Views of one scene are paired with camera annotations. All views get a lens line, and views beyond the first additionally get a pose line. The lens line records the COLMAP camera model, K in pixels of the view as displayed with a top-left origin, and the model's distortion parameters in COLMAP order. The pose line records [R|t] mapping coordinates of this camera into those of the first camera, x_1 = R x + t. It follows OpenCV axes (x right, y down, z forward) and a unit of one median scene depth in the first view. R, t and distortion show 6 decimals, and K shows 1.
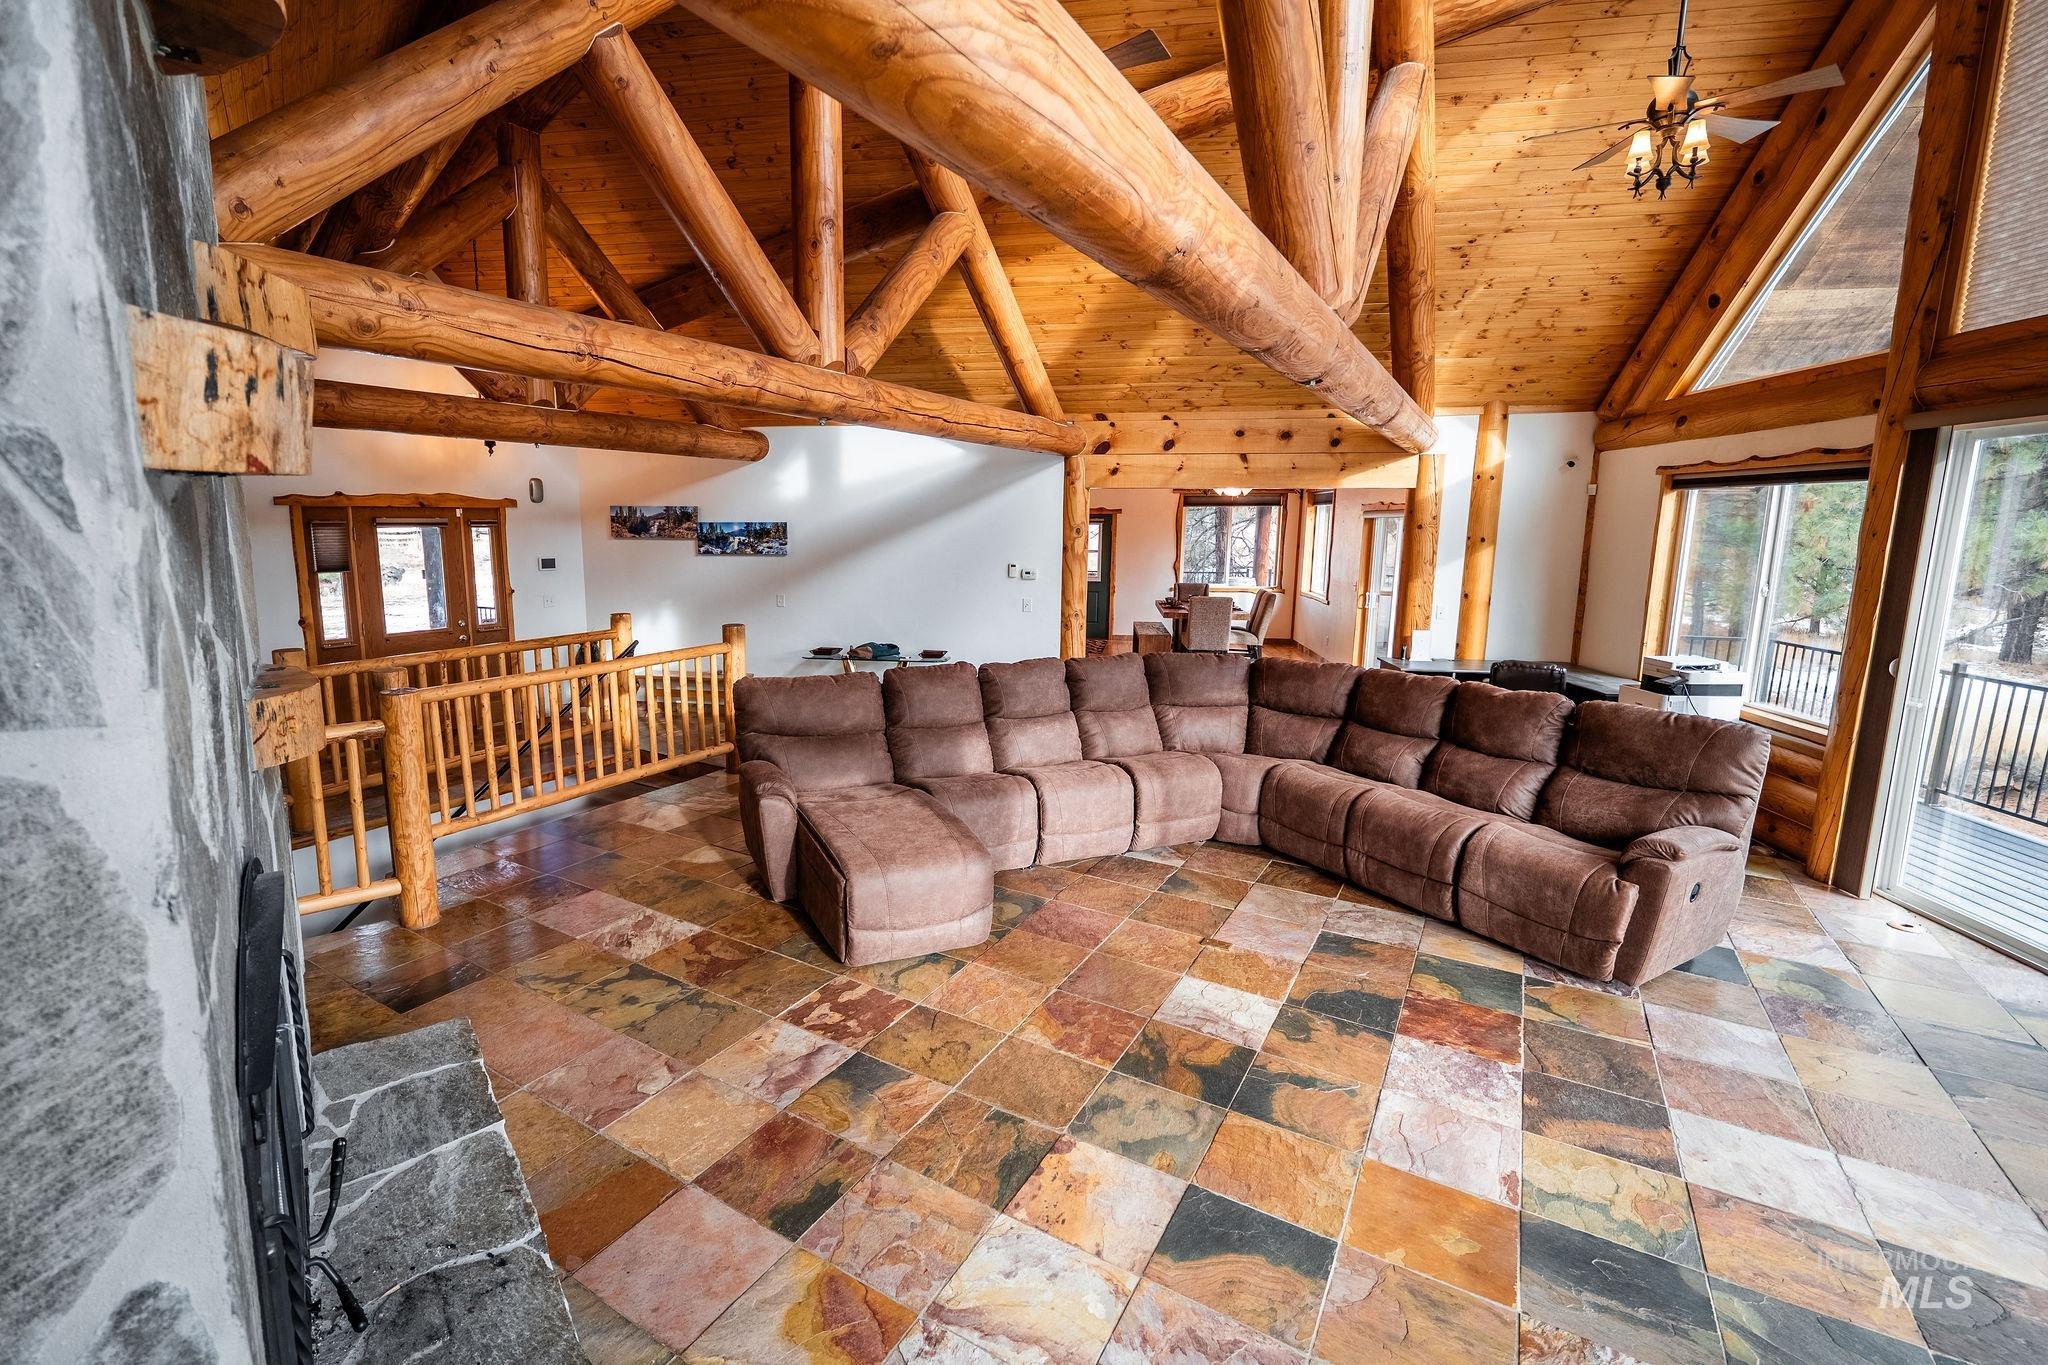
lens RADIAL K [[899.5, 0, 1024.0], [0, 899.5, 682.5], [0, 0, 1]] dist [-0.001430, -0.000320]
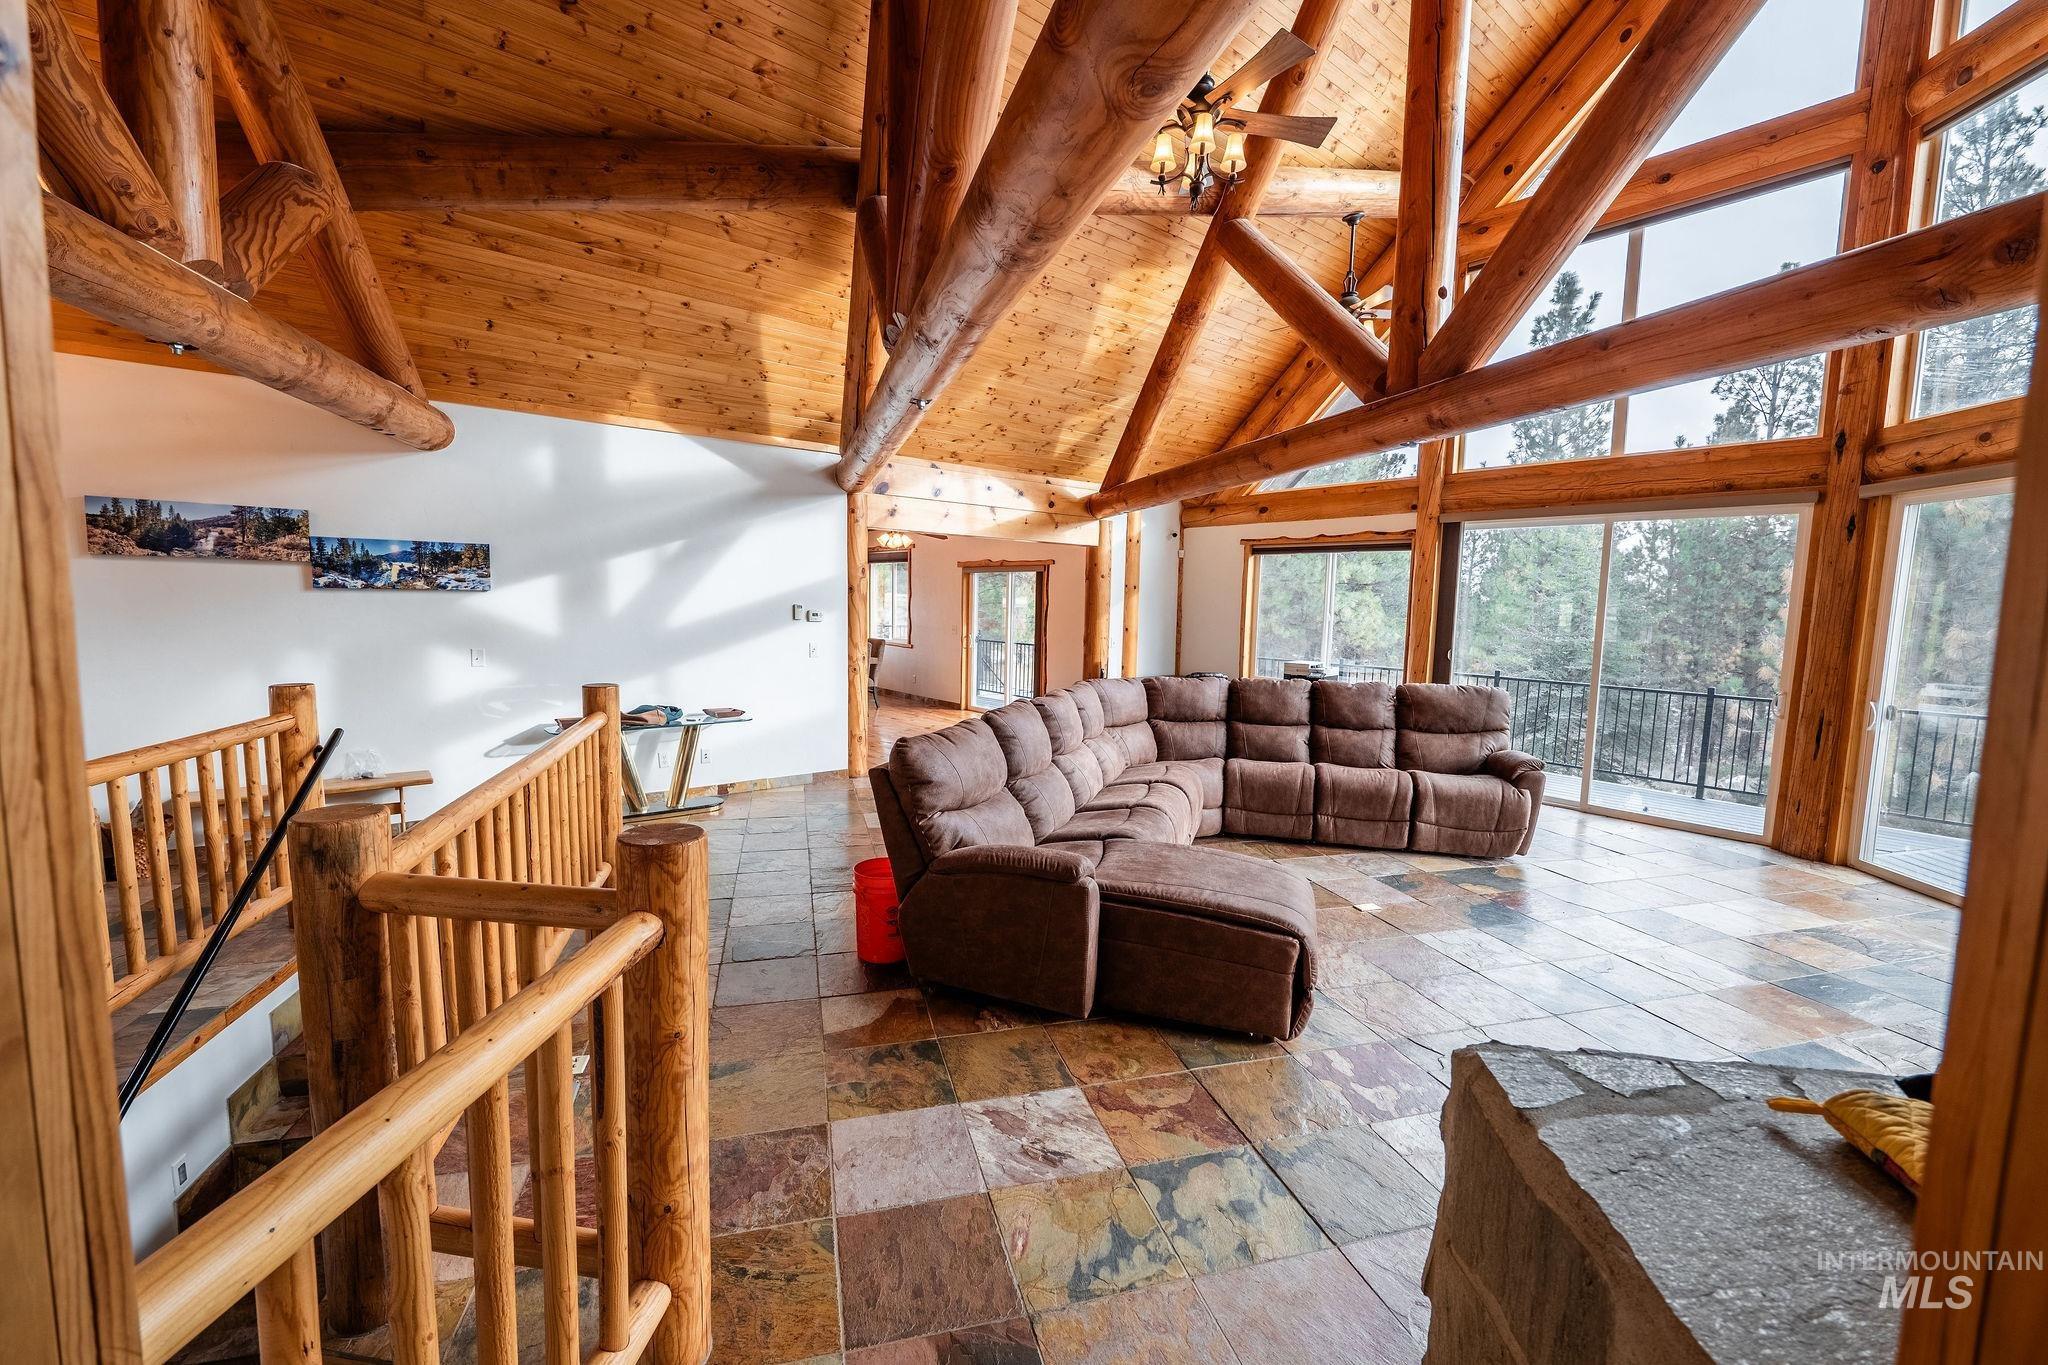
lens RADIAL K [[777.8, 0, 1024.0], [0, 777.8, 682.5], [0, 0, 1]] dist [-0.002127, -0.000332]
pose [[0.697425, -0.067138, 0.713506, -0.513989], [0.110779, 0.993735, -0.014776, -0.022532], [-0.708044, 0.089347, 0.700493, 0.373825]]
